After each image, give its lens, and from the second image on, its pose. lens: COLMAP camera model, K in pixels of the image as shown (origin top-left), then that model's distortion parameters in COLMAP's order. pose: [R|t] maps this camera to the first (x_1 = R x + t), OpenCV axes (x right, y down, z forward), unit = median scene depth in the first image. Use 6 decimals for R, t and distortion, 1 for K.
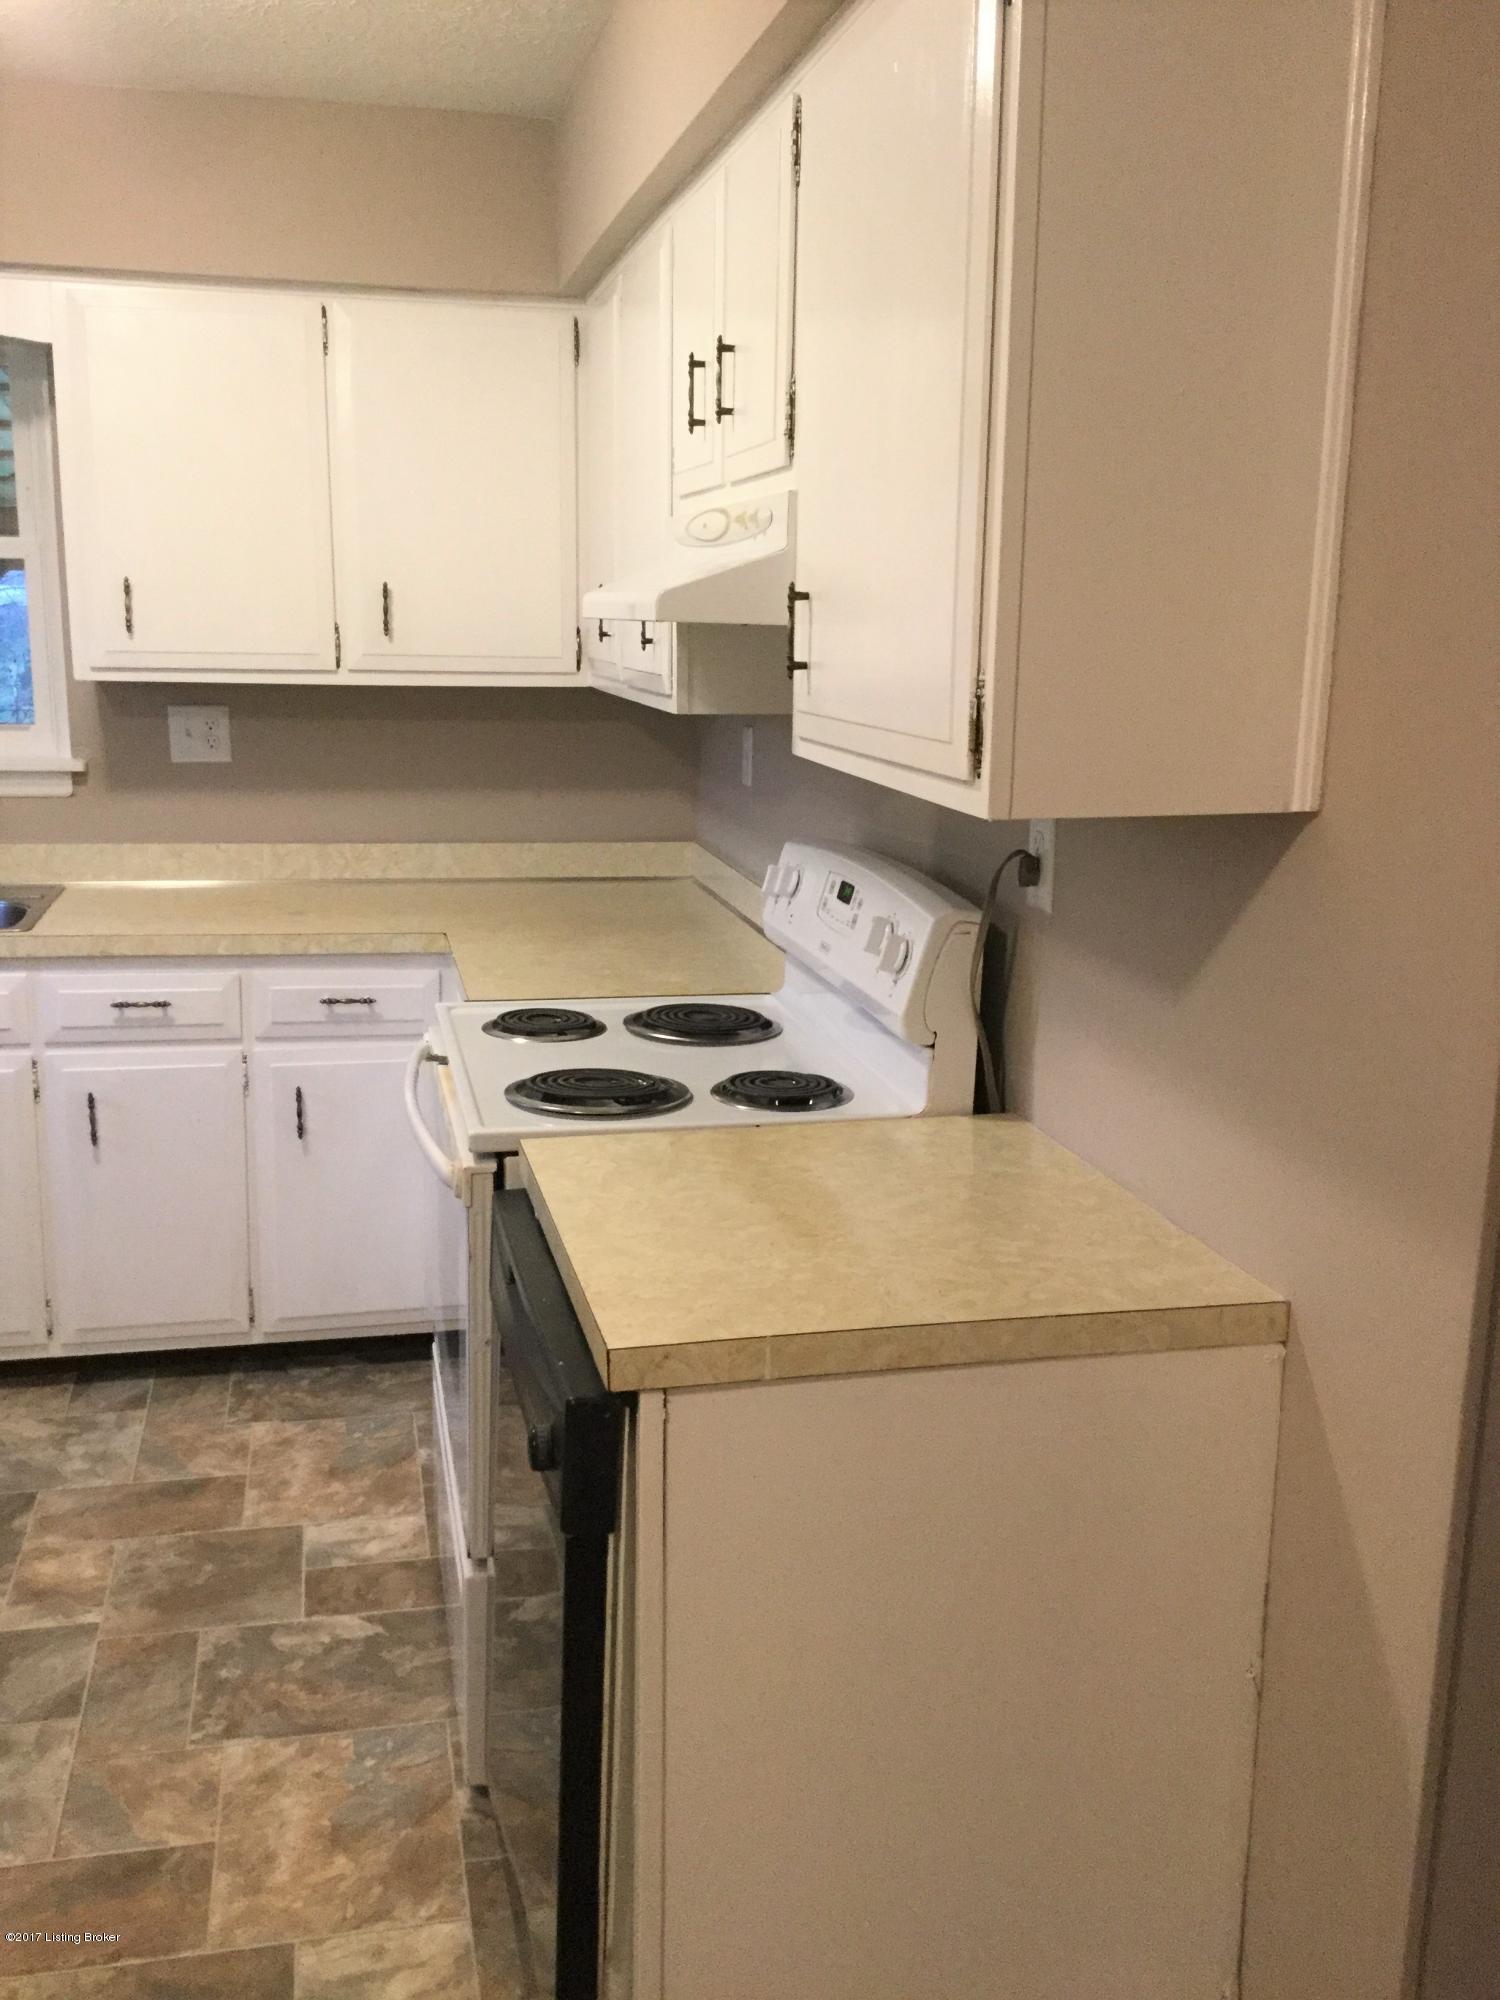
lens RADIAL K [[1785.8, 0, 752.7], [0, 1785.8, 1000.7], [0, 0, 1]] dist [-0.043213, 0.016912]
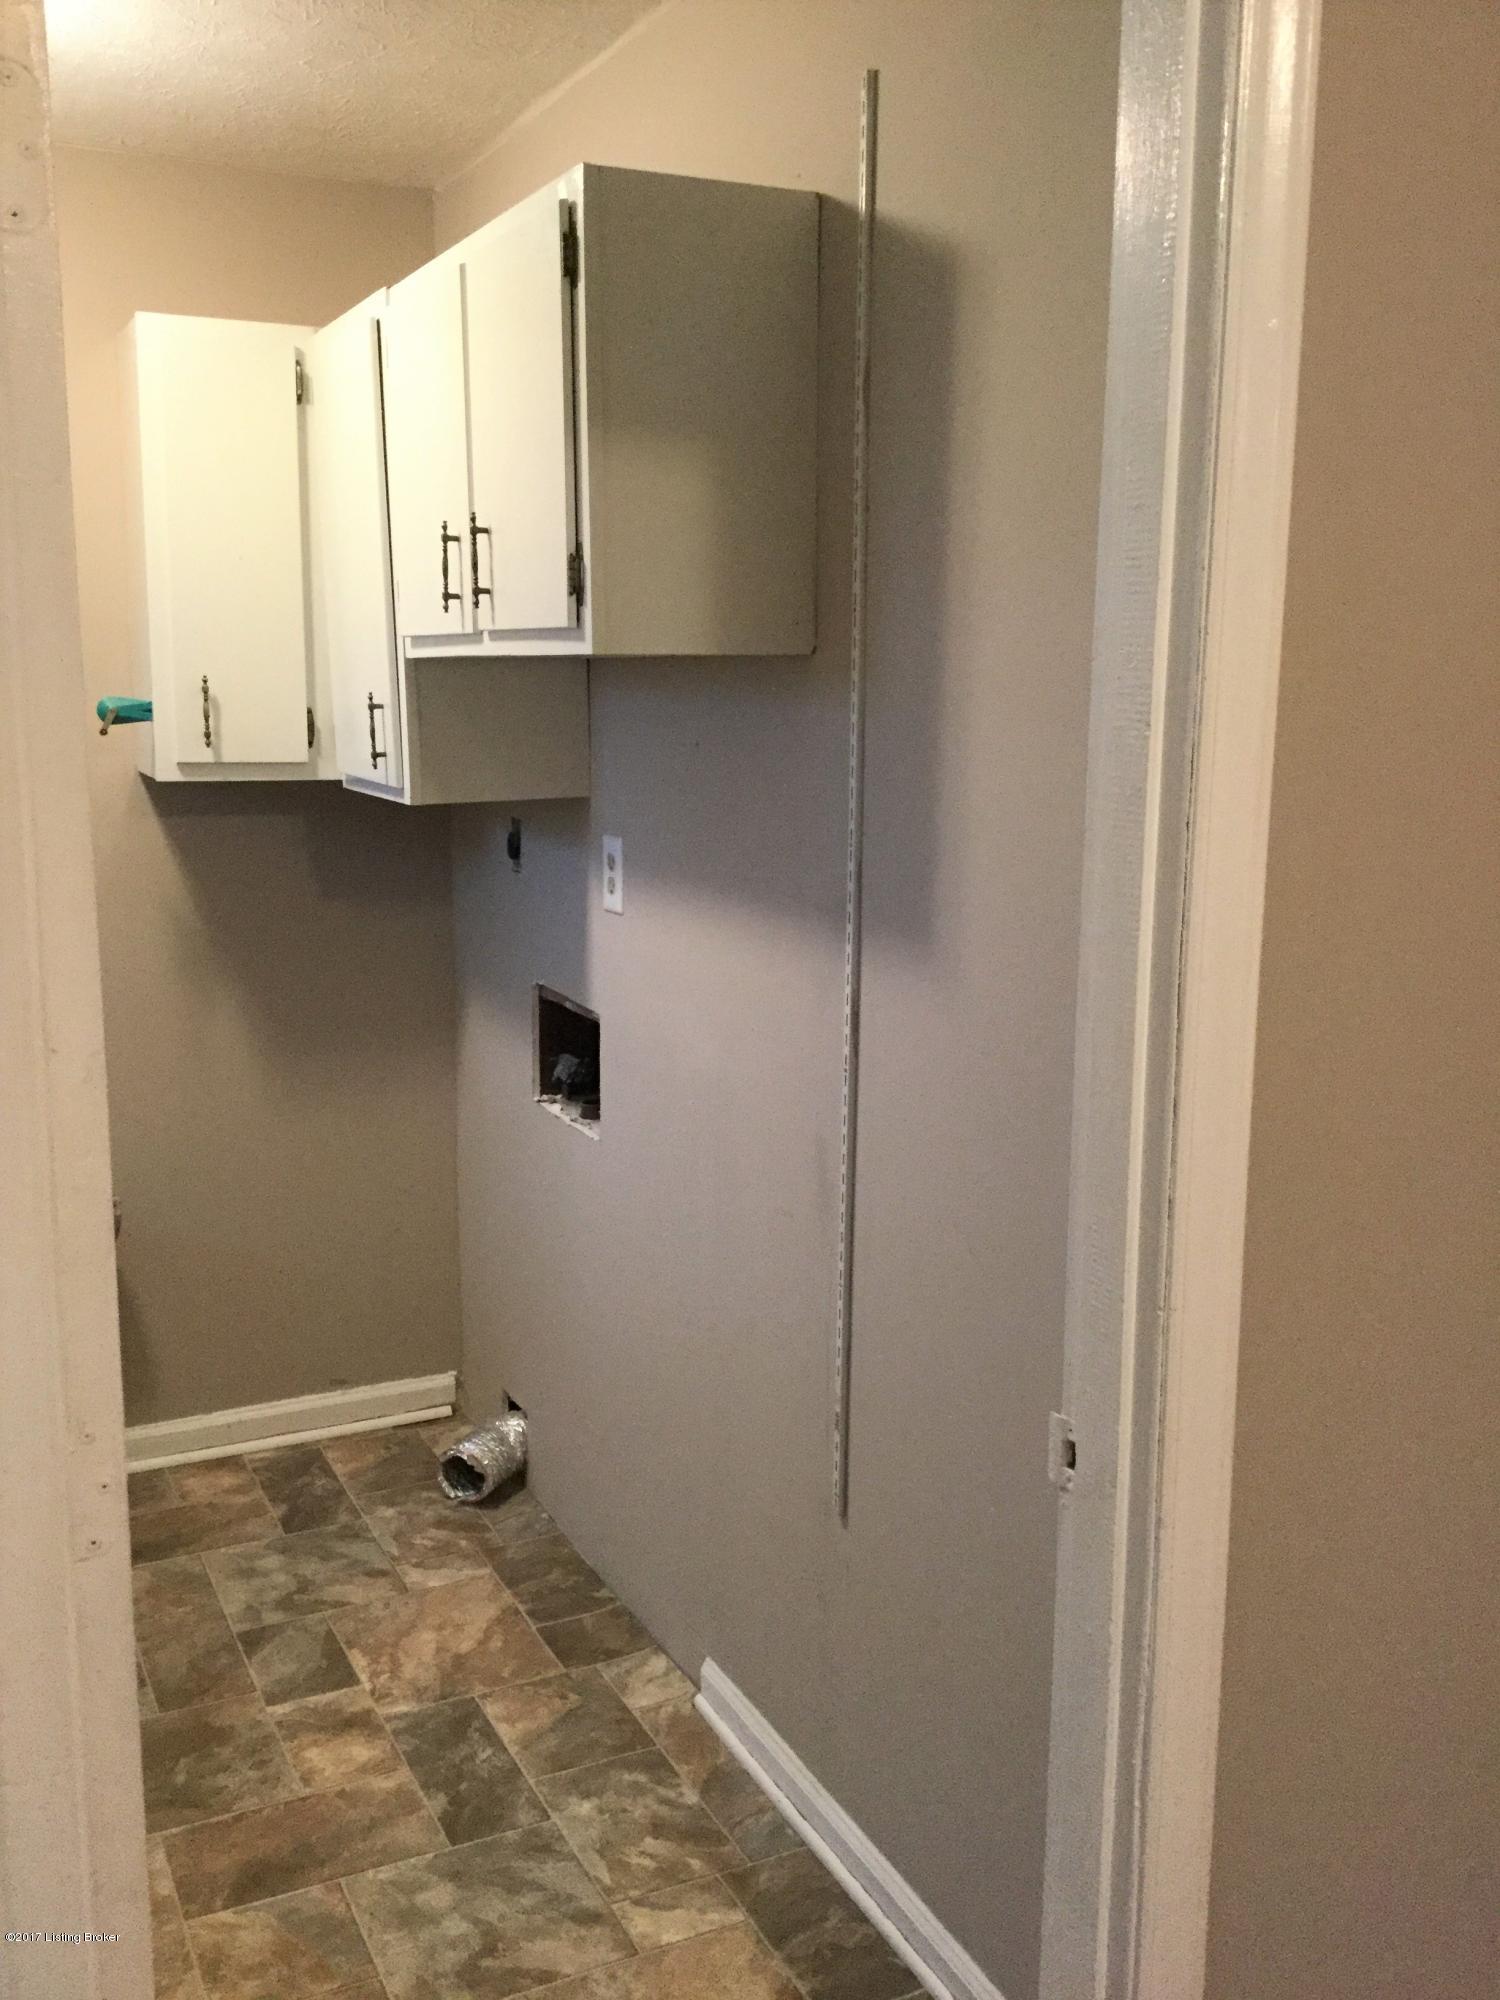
lens RADIAL K [[1785.8, 0, 750.2], [0, 1785.8, 1007.3], [0, 0, 1]] dist [-0.043213, 0.016912]
pose [[-0.970686, 0.062480, -0.232088, -0.407855], [-0.037232, 0.914878, 0.402010, -0.417723], [0.237450, 0.398867, -0.885733, 1.723624]]
